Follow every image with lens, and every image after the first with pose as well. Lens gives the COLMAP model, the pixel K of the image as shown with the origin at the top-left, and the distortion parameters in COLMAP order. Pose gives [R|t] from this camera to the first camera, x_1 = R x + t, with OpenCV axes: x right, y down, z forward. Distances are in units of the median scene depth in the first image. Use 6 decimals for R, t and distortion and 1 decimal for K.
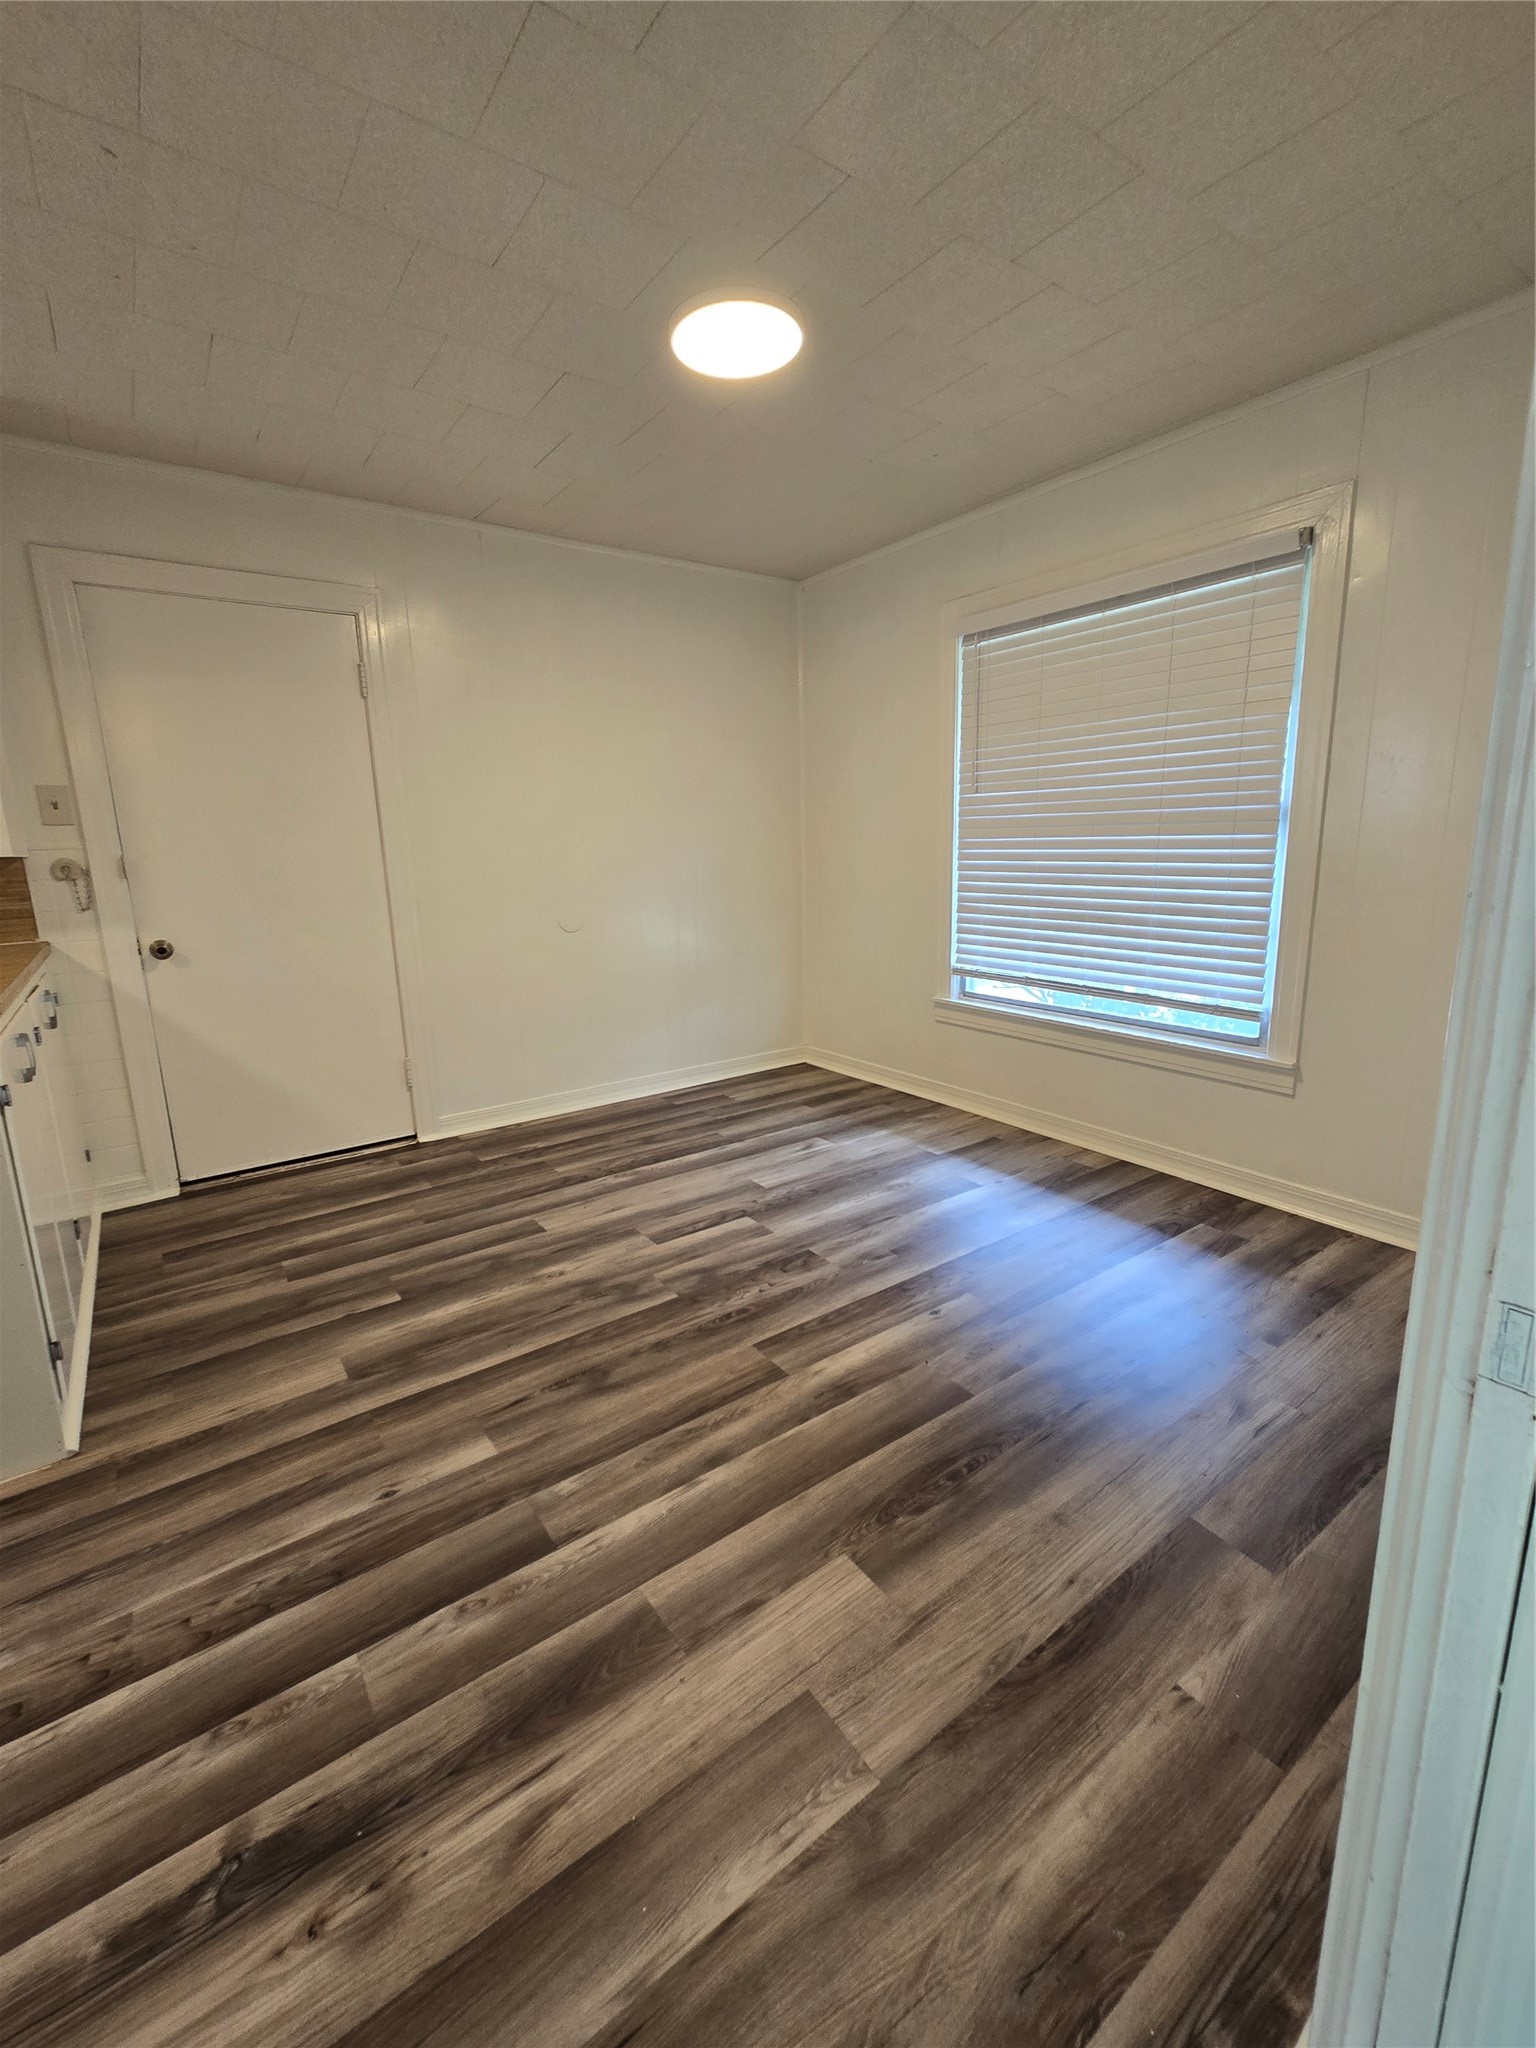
lens RADIAL K [[860.8, 0, 756.8], [0, 860.8, 1021.7], [0, 0, 1]] dist [-0.001284, 0.001936]
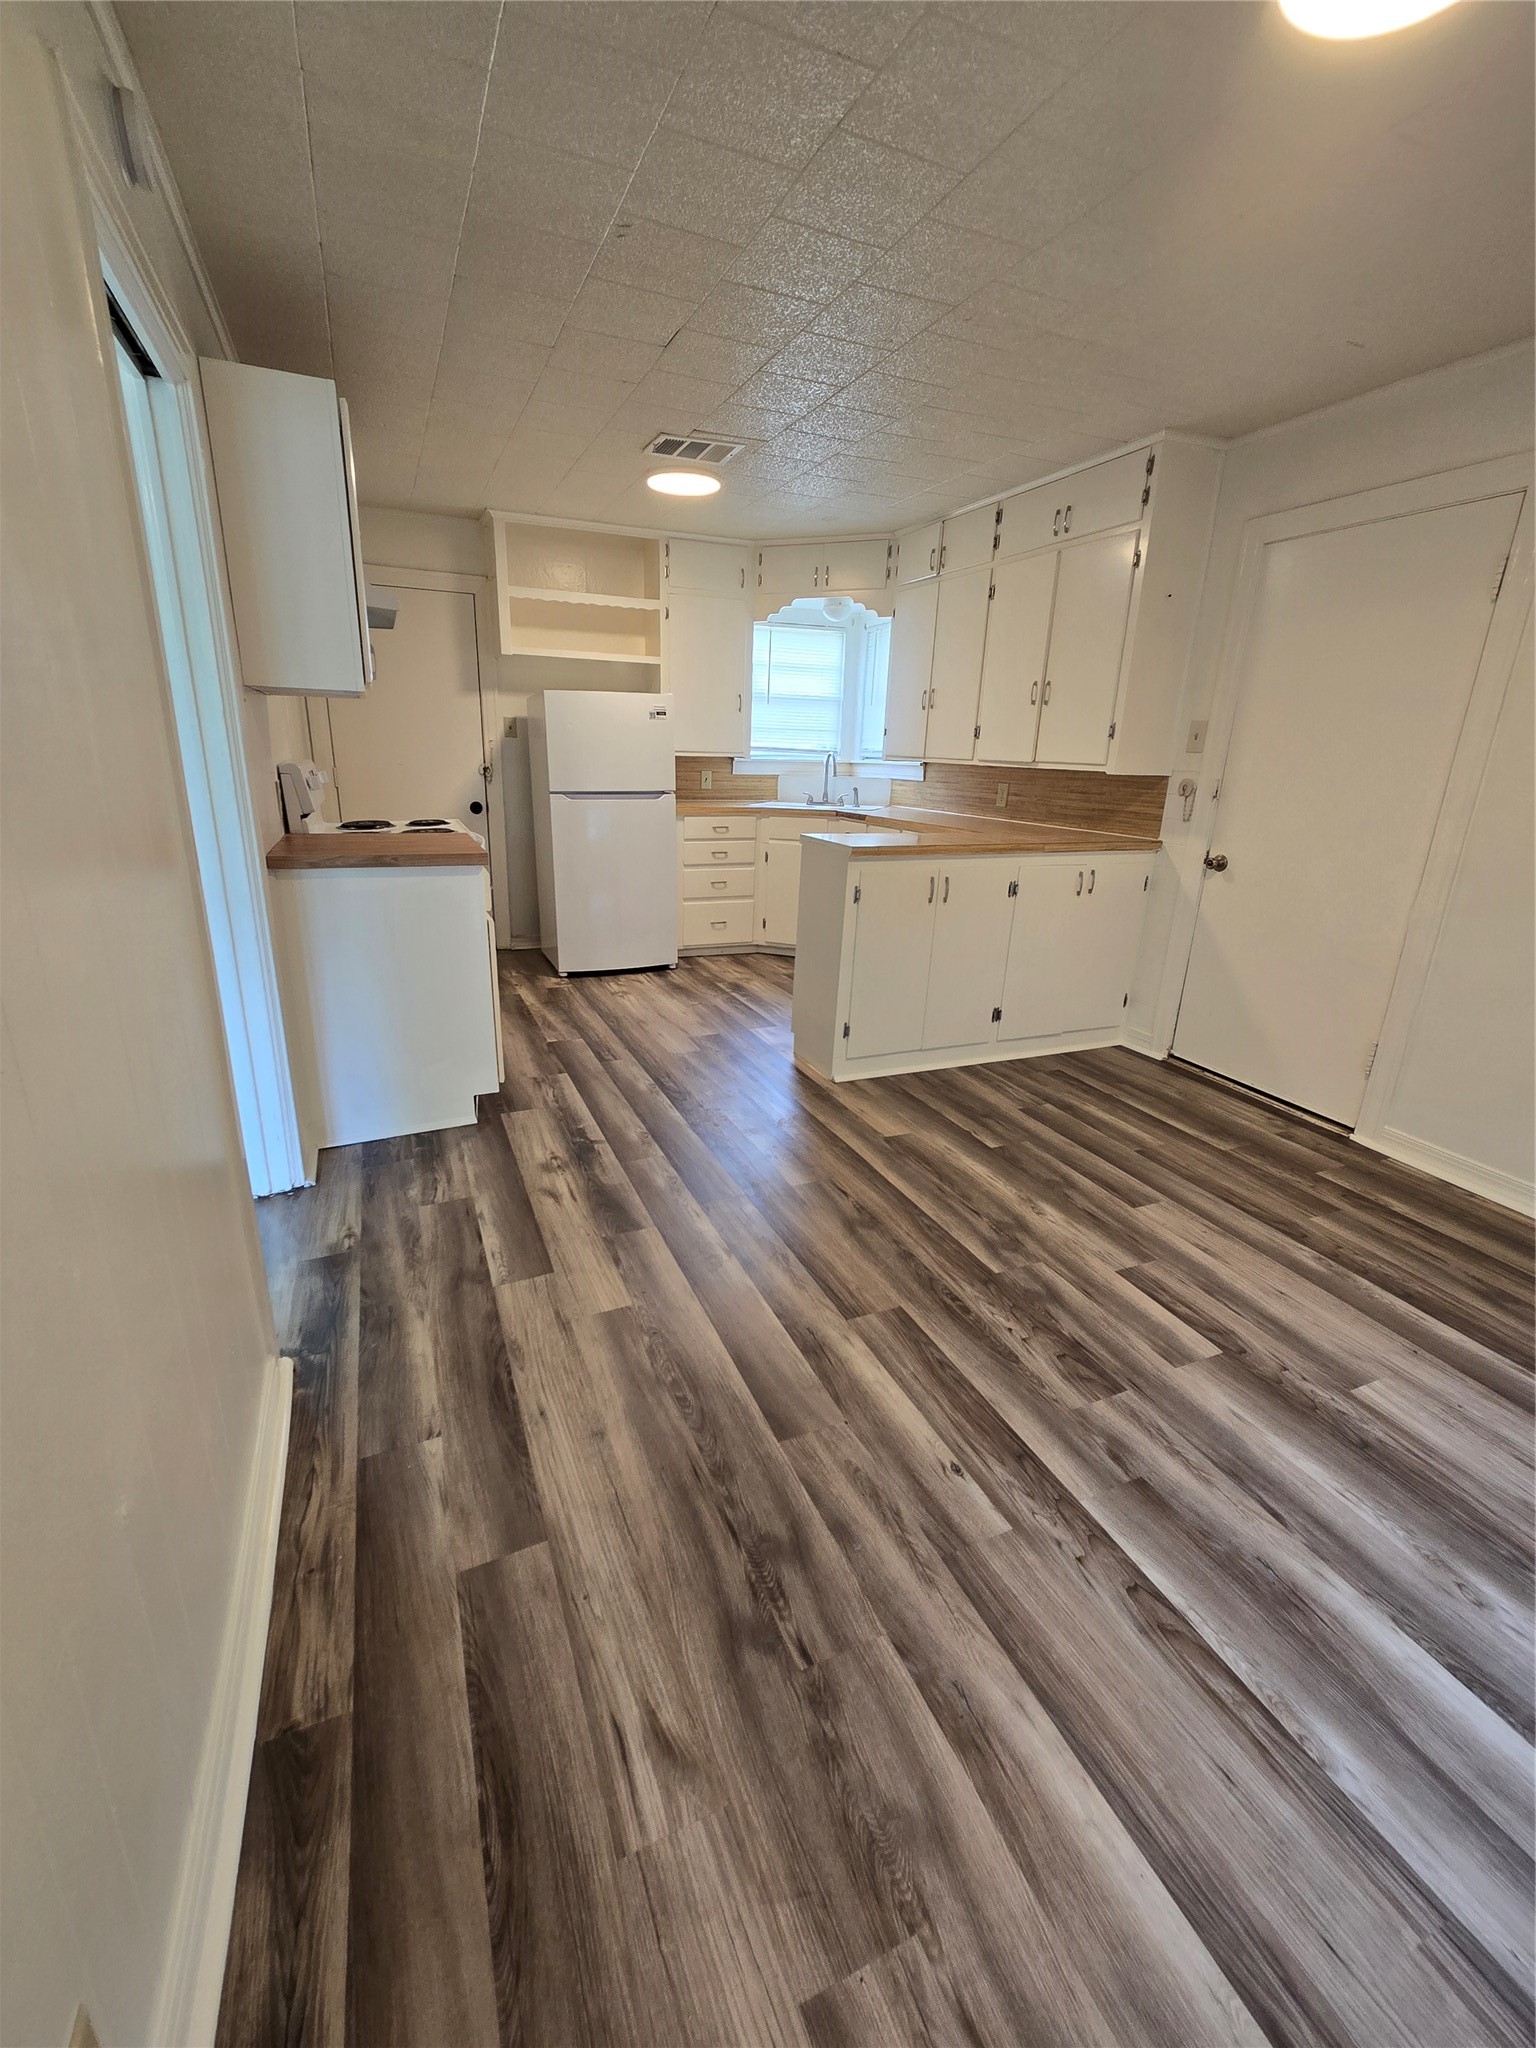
lens RADIAL K [[860.8, 0, 754.2], [0, 860.8, 1020.8], [0, 0, 1]] dist [-0.001284, 0.001936]
pose [[-0.218029, 0.320352, -0.921867, 0.744776], [-0.225485, 0.902499, 0.366950, -0.221906], [0.949537, 0.287873, -0.124537, 0.761674]]
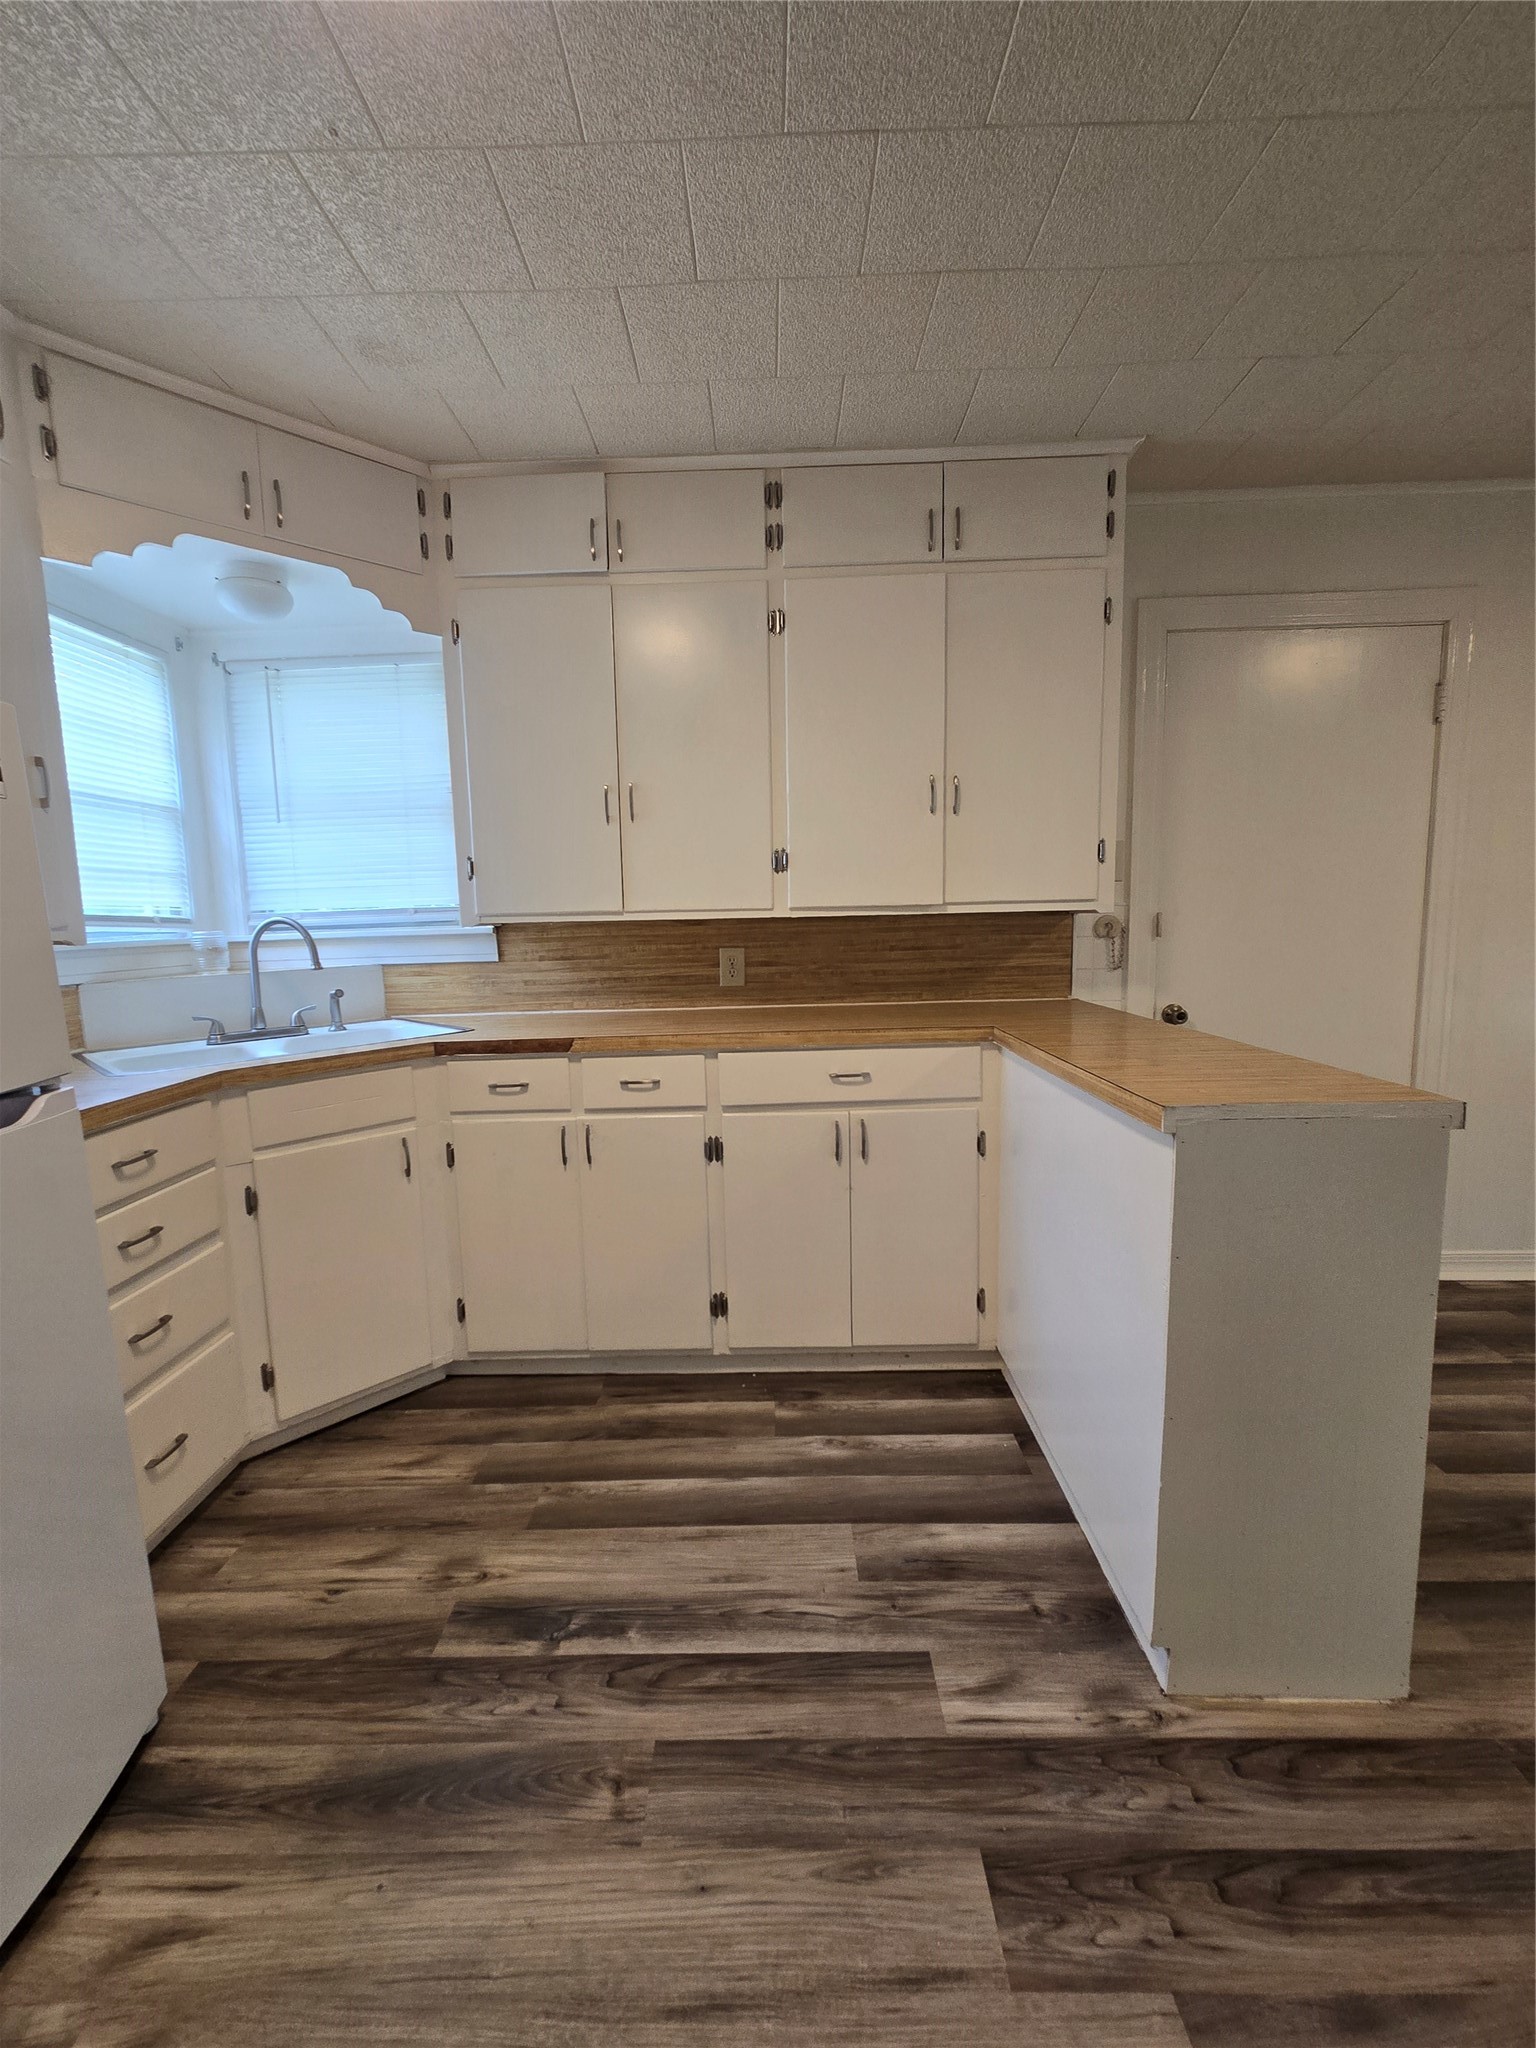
lens RADIAL K [[860.8, 0, 753.5], [0, 860.8, 1022.3], [0, 0, 1]] dist [-0.001284, 0.001936]
pose [[0.800229, 0.084313, -0.593738, -0.631339], [-0.125055, 0.991763, -0.027713, 0.007763], [0.586511, 0.096427, 0.804181, -0.002308]]
